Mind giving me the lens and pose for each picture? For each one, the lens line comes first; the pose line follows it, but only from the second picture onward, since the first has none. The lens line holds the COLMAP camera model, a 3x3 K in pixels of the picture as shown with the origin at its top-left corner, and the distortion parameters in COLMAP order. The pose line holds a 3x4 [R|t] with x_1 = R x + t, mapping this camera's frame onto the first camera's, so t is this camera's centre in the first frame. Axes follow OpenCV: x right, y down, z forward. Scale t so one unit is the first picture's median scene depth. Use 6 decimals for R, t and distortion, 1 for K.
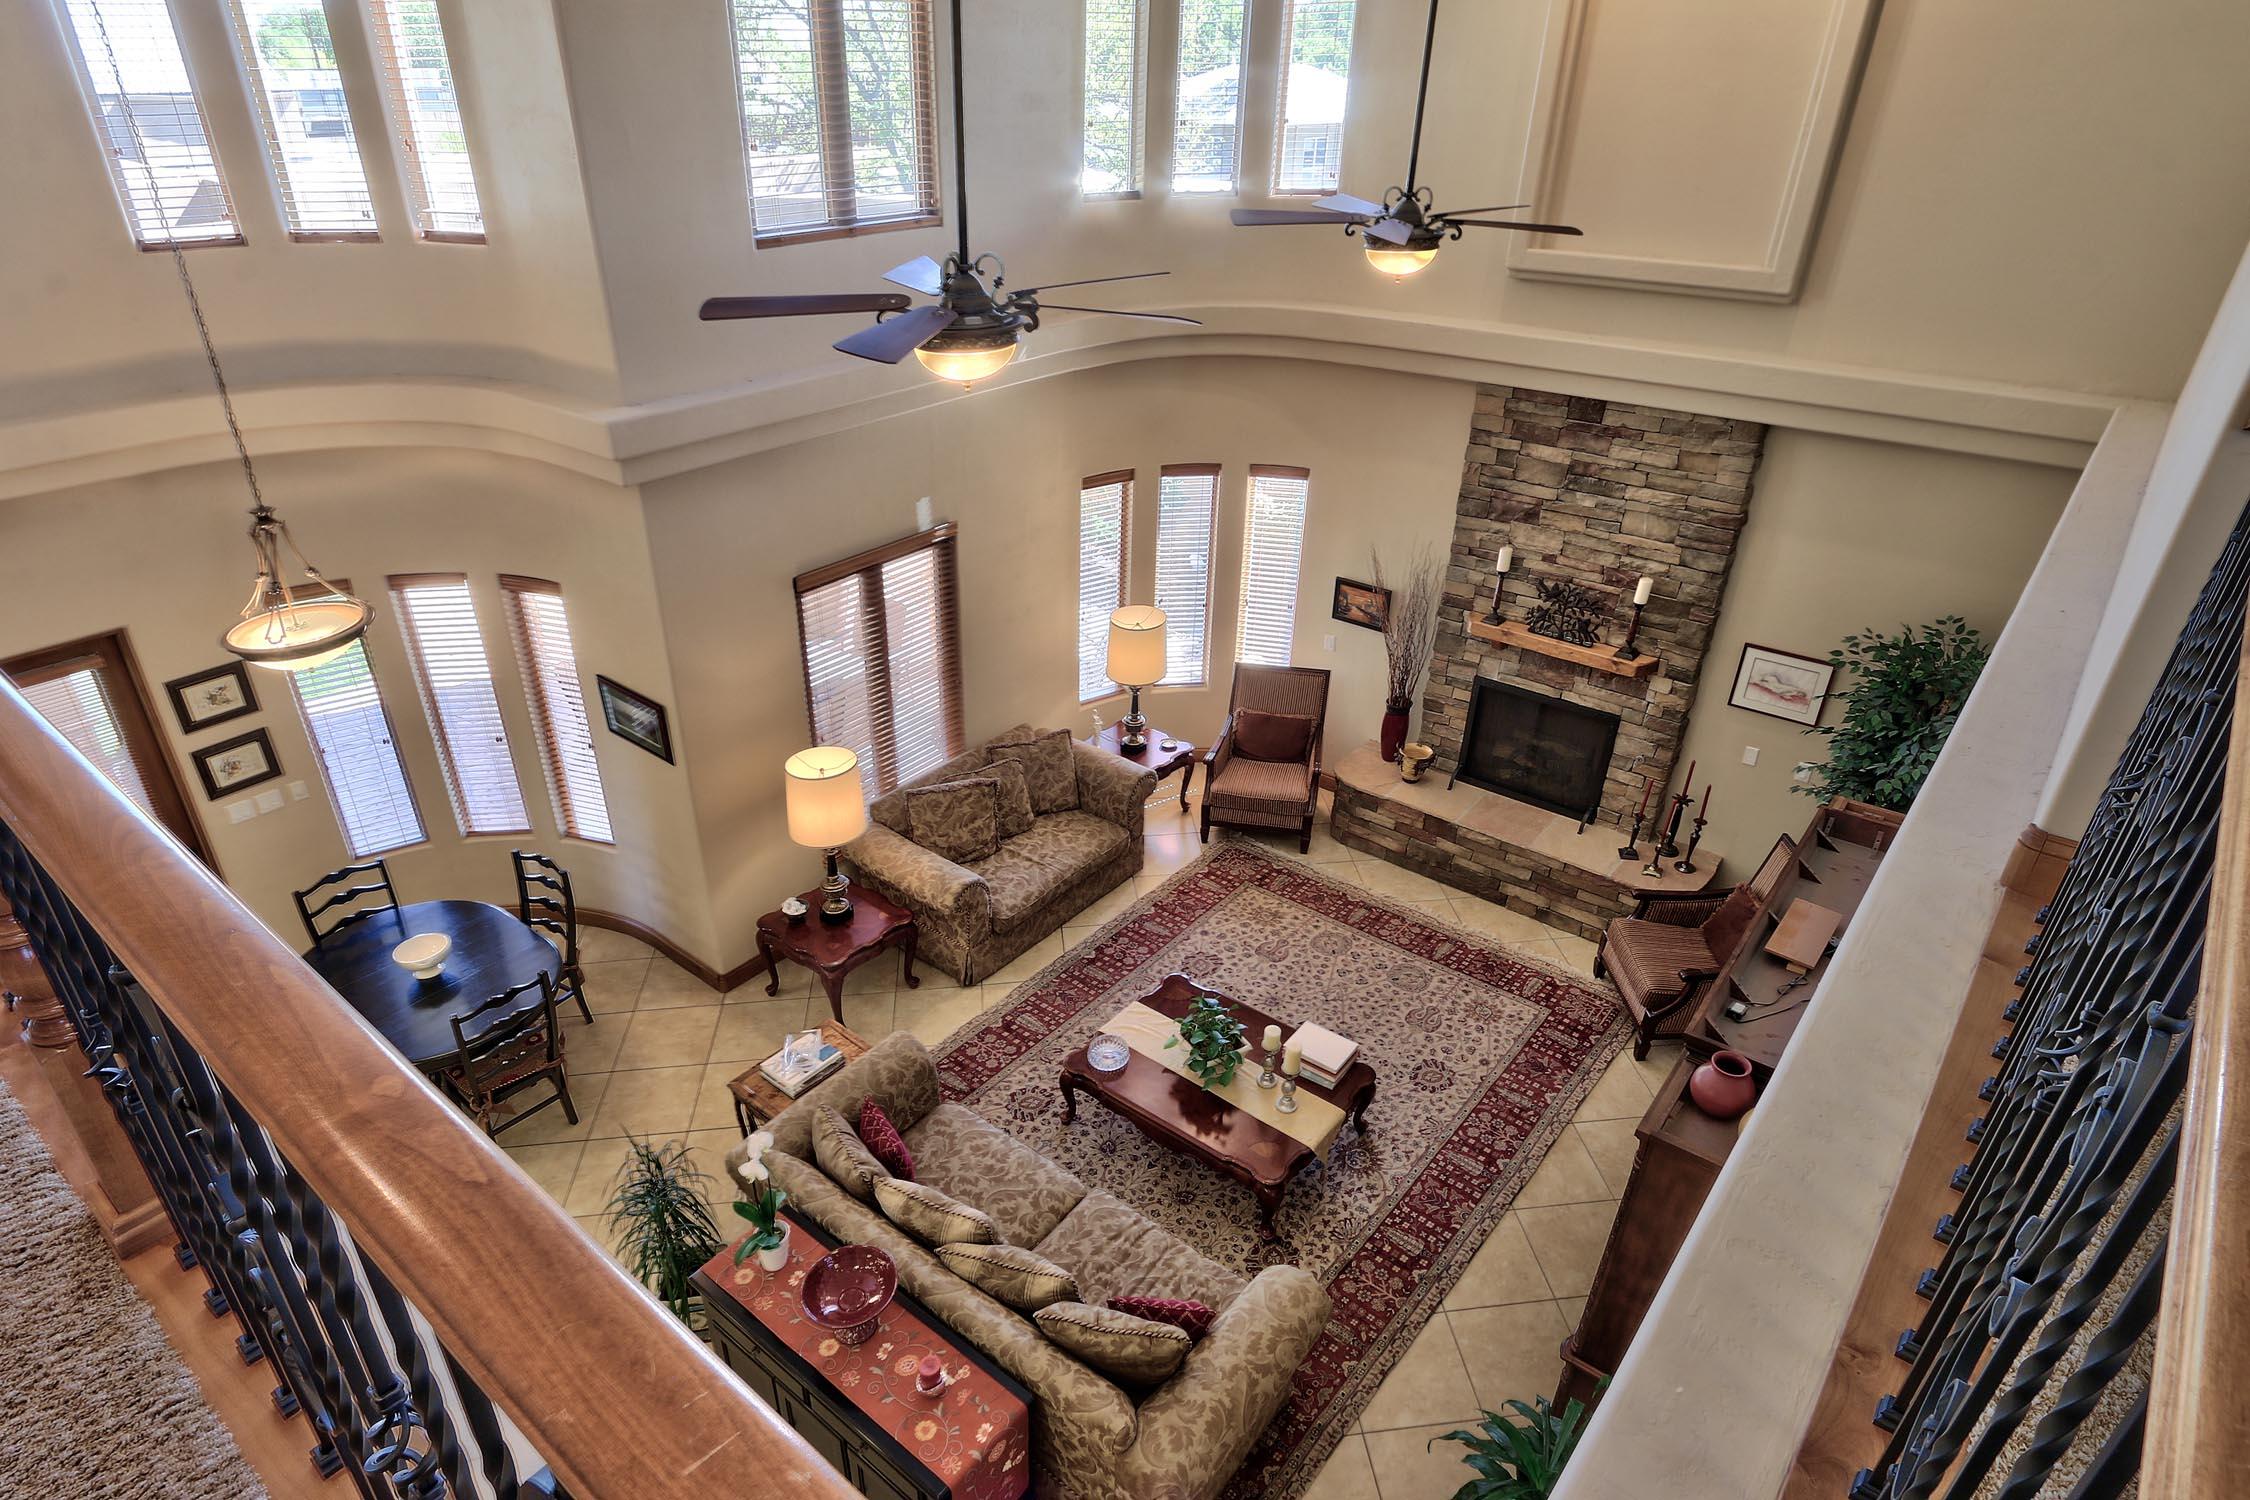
lens RADIAL K [[1252.4, 0, 1091.9], [0, 1252.4, 704.3], [0, 0, 1]] dist [0.001128, -0.039996]
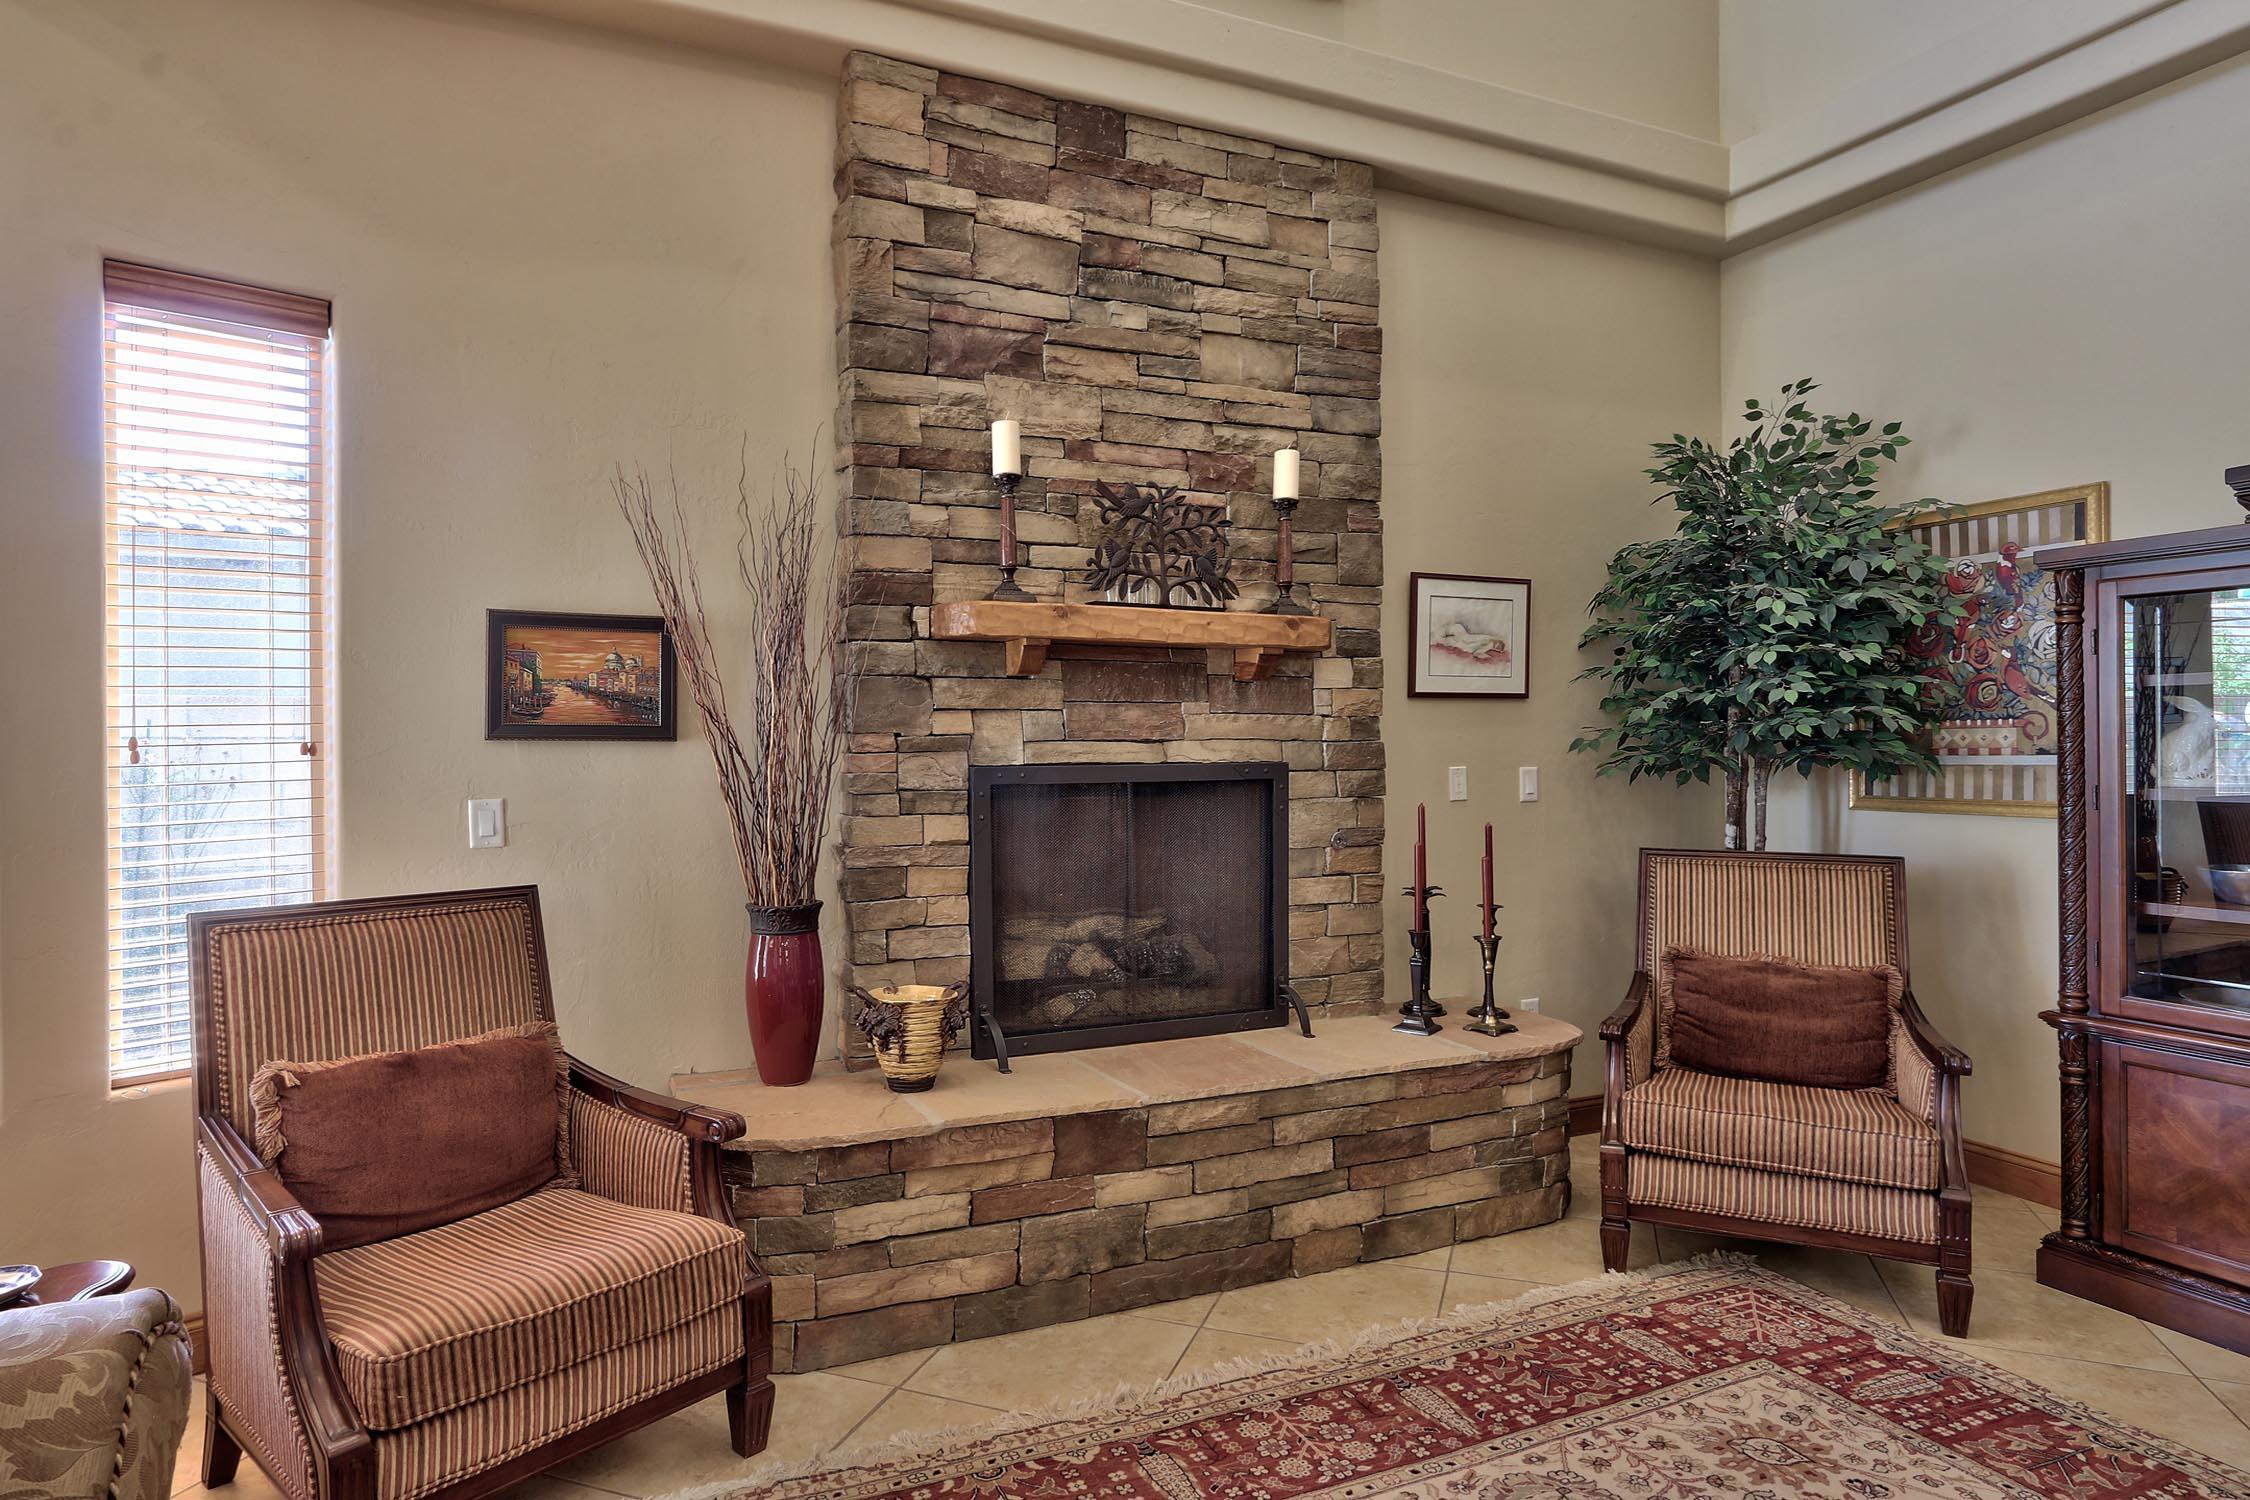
lens RADIAL K [[1287.2, 0, 1164.9], [0, 1287.2, 748.6], [0, 0, 1]] dist [0.000784, -0.000373]
pose [[0.442925, -0.004272, 0.896549, -0.038390], [0.404422, 0.893424, -0.195540, 0.083640], [-0.800163, 0.449193, 0.397448, 0.845830]]
